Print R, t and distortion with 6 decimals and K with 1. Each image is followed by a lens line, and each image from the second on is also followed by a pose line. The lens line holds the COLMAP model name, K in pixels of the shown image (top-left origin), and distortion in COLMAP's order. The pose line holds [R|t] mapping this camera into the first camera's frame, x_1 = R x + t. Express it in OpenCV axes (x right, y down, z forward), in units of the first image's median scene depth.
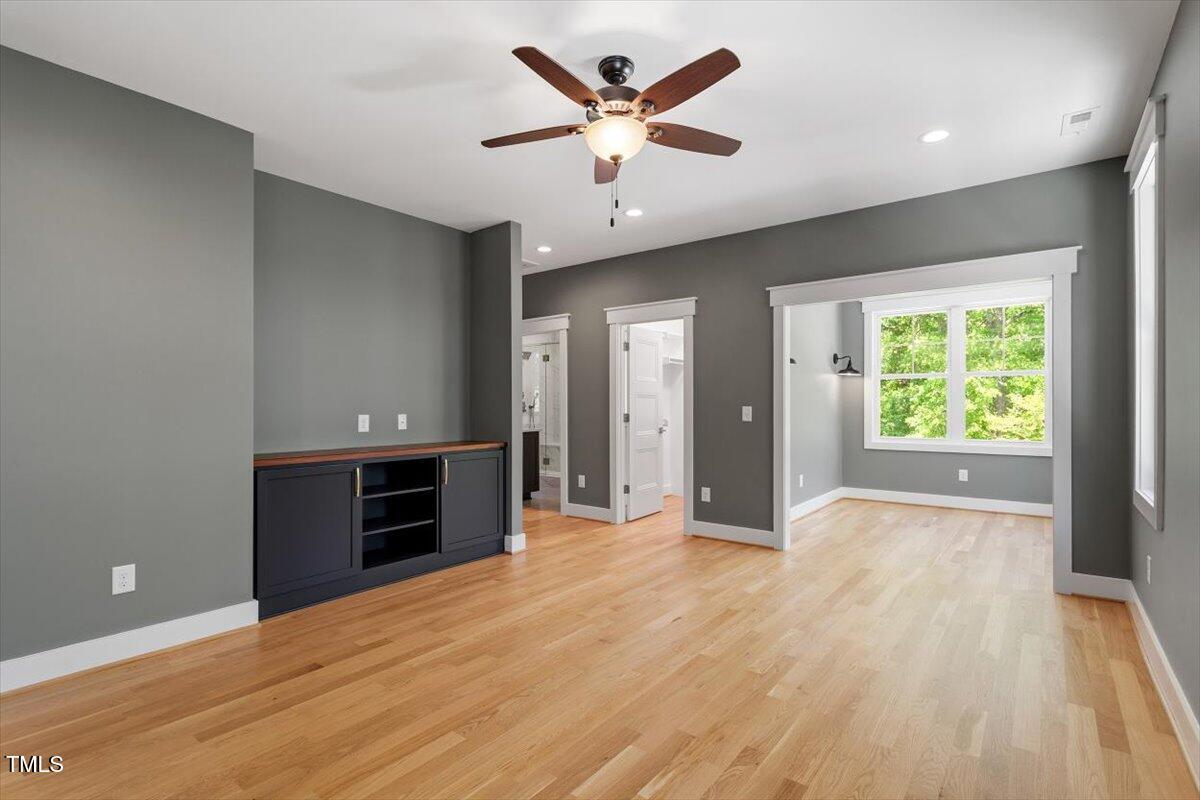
lens RADIAL K [[574.7, 0, 600.5], [0, 574.7, 404.8], [0, 0, 1]] dist [-0.001765, 0.000535]
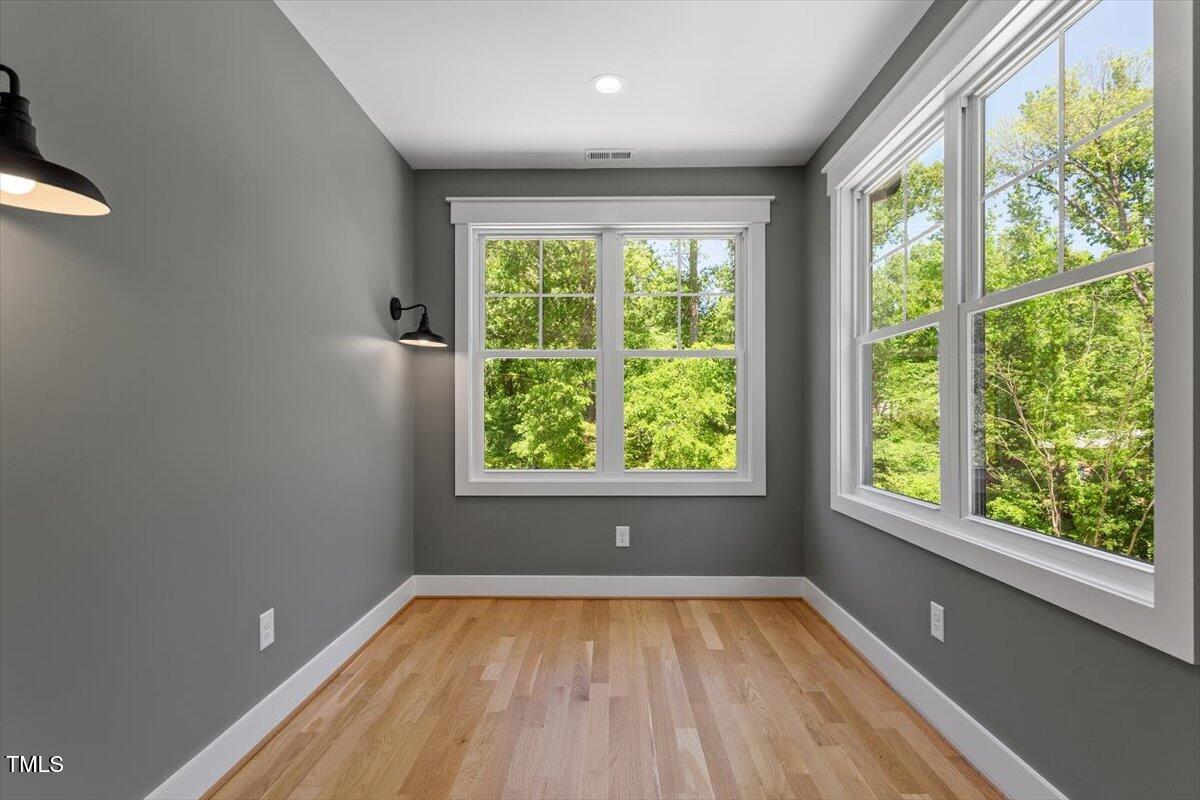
lens RADIAL K [[574.7, 0, 598.6], [0, 574.7, 411.9], [0, 0, 1]] dist [-0.001765, 0.000535]
pose [[0.803277, 0.000462, 0.595605, 0.390284], [0.000250, 0.999999, -0.001113, 0.005397], [-0.595605, 0.001043, 0.803277, 0.782696]]
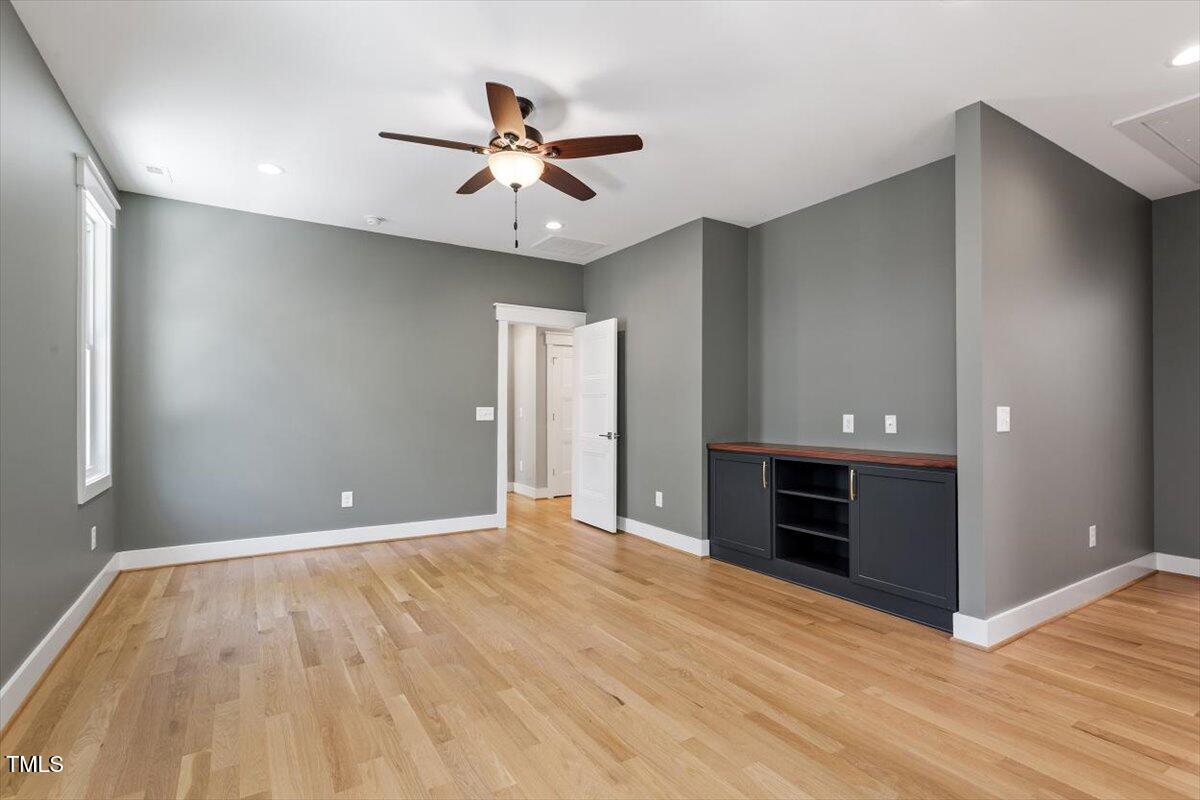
lens RADIAL K [[574.7, 0, 604.5], [0, 574.7, 401.4], [0, 0, 1]] dist [-0.001765, 0.000535]
pose [[-0.338704, -0.007898, -0.940860, 0.557729], [0.001537, 0.999959, -0.008948, 0.003030], [0.940892, -0.004476, -0.338678, 0.835462]]
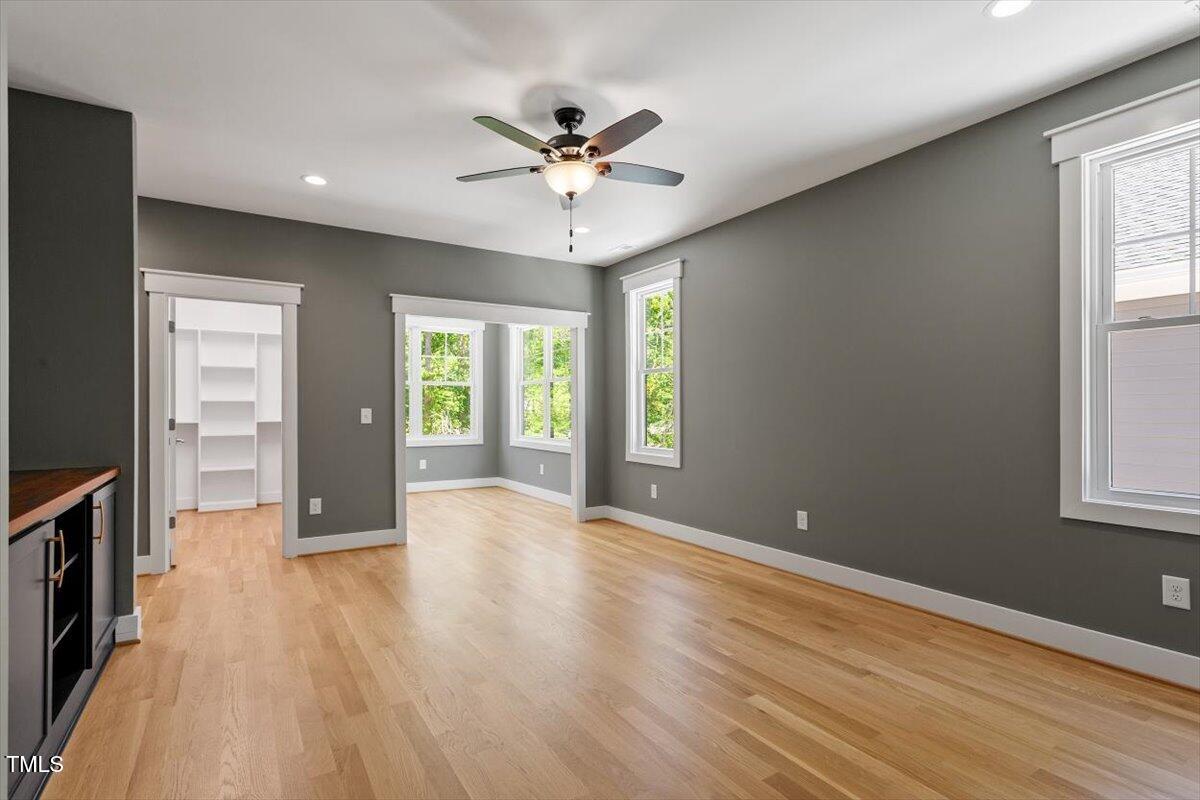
lens RADIAL K [[574.7, 0, 601.5], [0, 574.7, 405.4], [0, 0, 1]] dist [-0.001765, 0.000535]
pose [[0.337569, 0.005582, 0.941284, -0.561159], [0.001095, 0.999979, -0.006323, 0.004666], [-0.941300, 0.003165, 0.337556, 0.296616]]
